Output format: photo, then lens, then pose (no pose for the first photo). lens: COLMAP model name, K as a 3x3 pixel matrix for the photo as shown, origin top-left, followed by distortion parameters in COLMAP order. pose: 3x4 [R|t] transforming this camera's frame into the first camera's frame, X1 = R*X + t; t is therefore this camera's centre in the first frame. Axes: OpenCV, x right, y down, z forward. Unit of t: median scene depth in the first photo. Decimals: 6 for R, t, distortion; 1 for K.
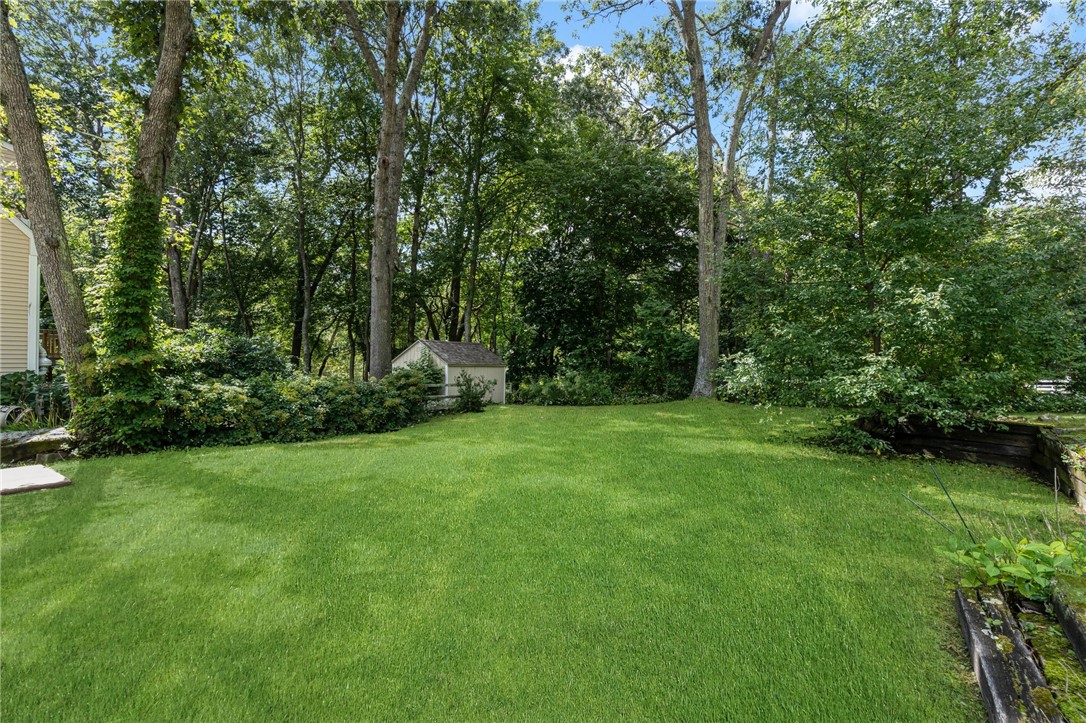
lens RADIAL K [[520.6, 0, 544.0], [0, 520.6, 357.6], [0, 0, 1]] dist [-0.000312, 0.000246]
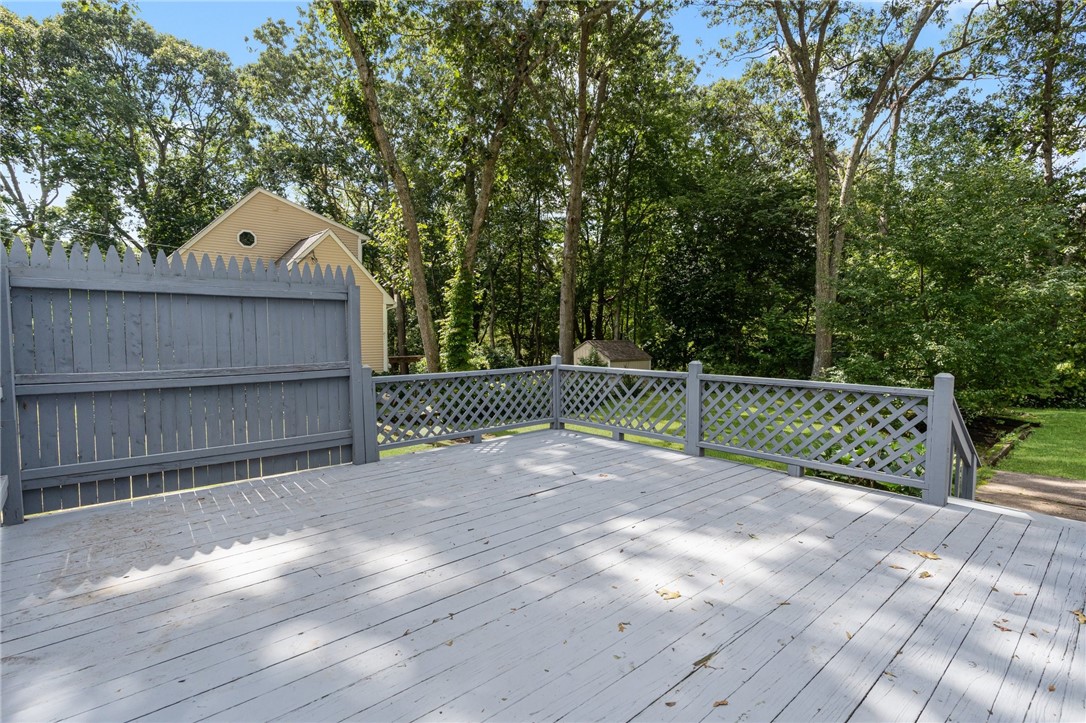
lens RADIAL K [[545.4, 0, 534.0], [0, 545.4, 363.4], [0, 0, 1]] dist [-0.000263, 0.000750]
pose [[0.976871, 0.000709, -0.213829, -0.082260], [0.012909, 0.997975, 0.062286, -0.071724], [0.213440, -0.063606, 0.974883, -0.418145]]
